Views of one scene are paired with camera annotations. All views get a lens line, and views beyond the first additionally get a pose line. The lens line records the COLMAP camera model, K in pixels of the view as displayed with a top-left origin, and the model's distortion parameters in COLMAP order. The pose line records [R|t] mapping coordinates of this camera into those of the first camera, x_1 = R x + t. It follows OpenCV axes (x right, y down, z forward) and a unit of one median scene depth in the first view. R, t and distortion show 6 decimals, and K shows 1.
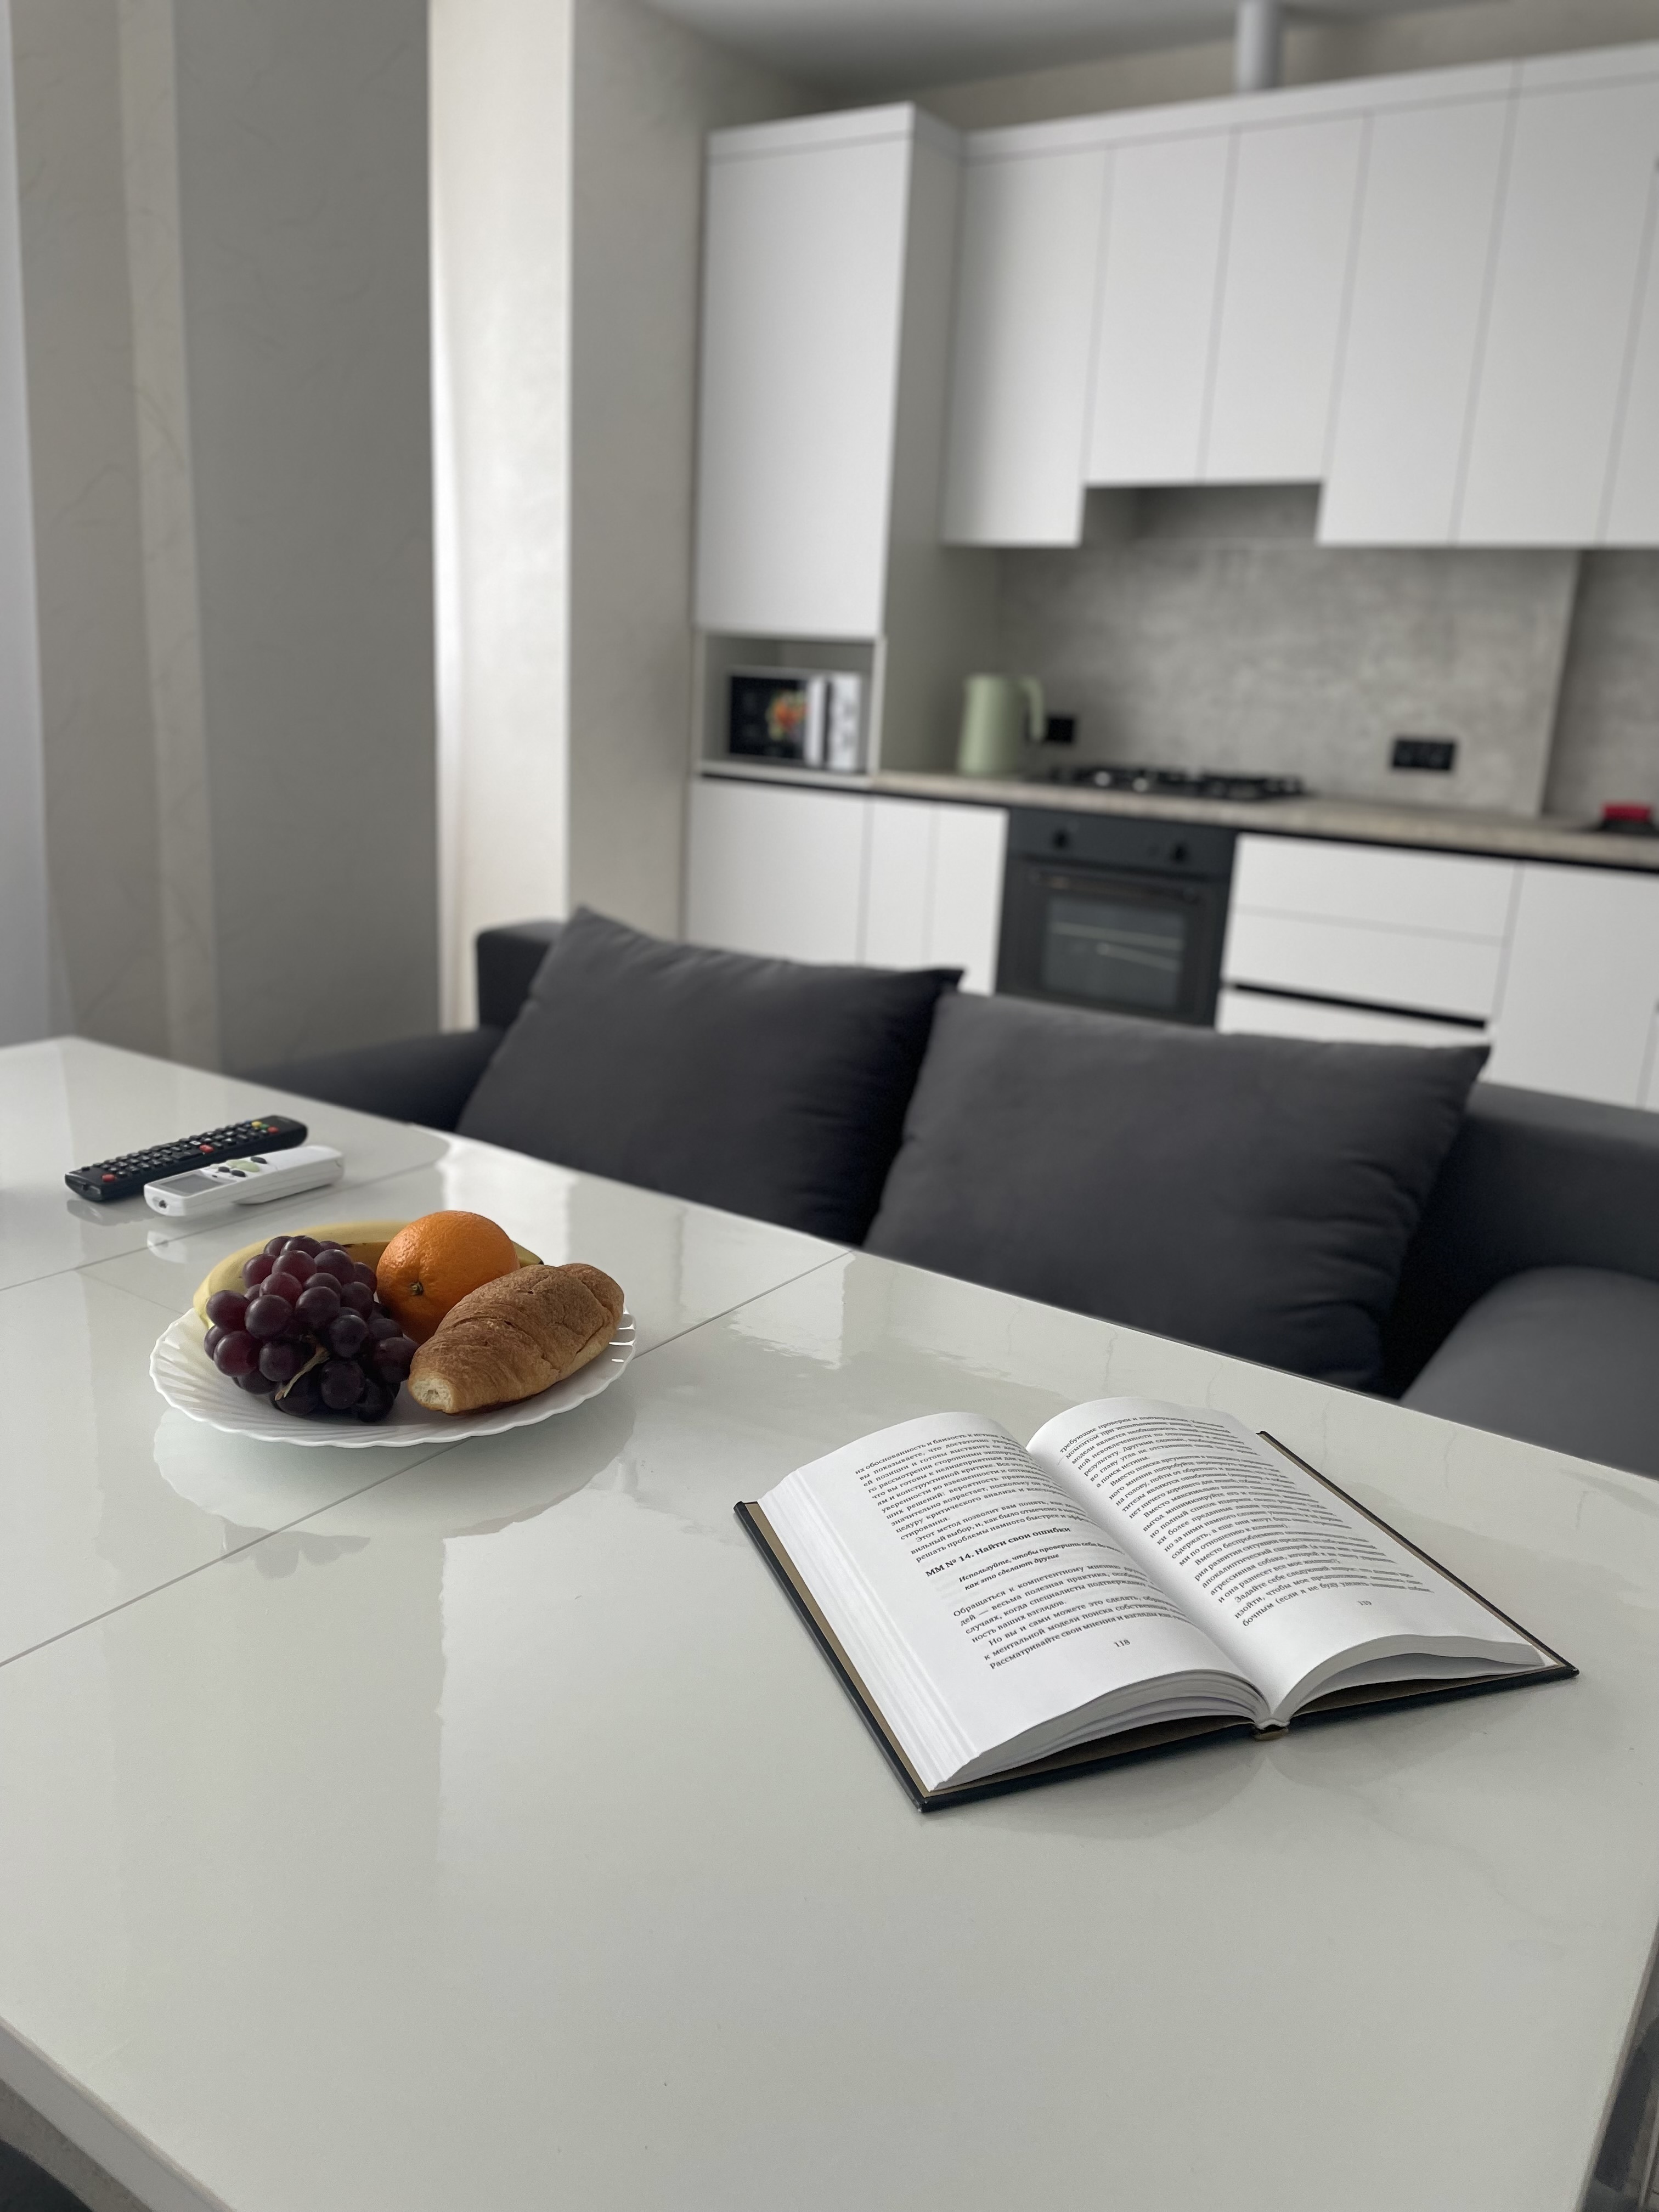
lens RADIAL K [[1664.4, 0, 815.7], [0, 1664.4, 1102.3], [0, 0, 1]] dist [0.070309, -0.090826]
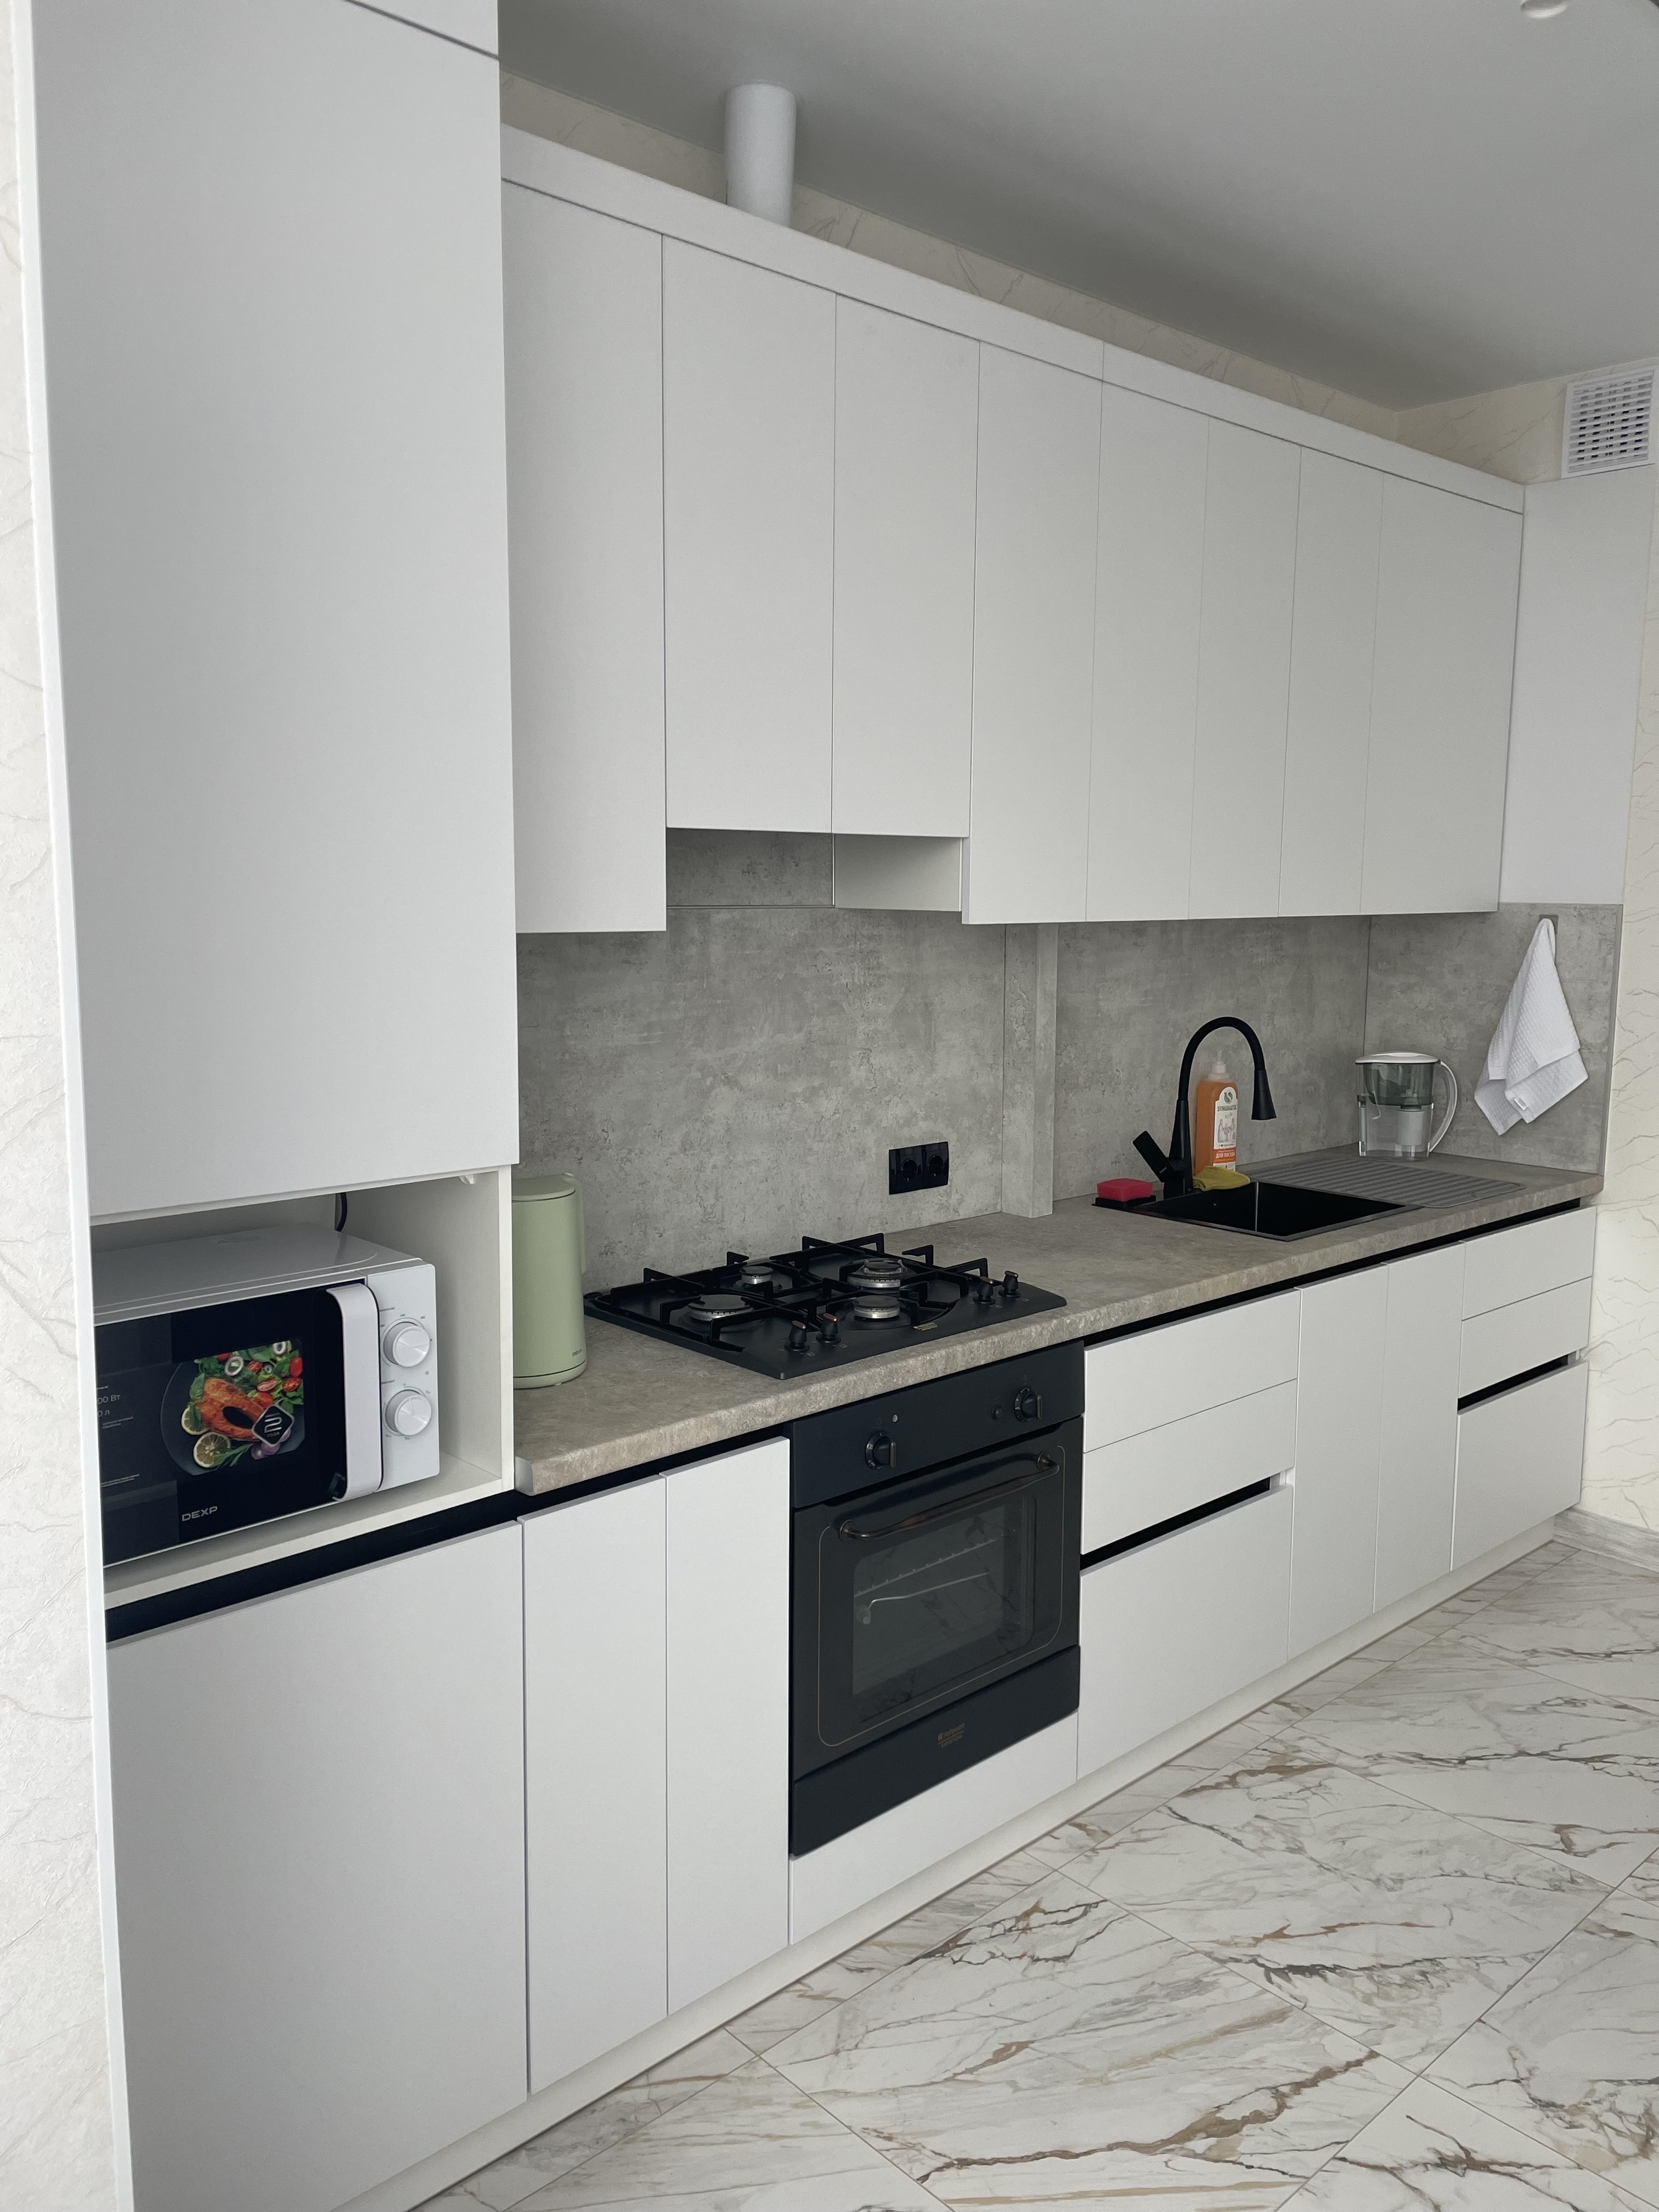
lens RADIAL K [[1664.4, 0, 821.0], [0, 1664.4, 1104.3], [0, 0, 1]] dist [0.070309, -0.090826]
pose [[0.230233, -0.173239, 0.957591, -0.368403], [0.263001, 0.958485, 0.110167, -0.328967], [-0.936922, 0.226483, 0.266237, 0.832344]]
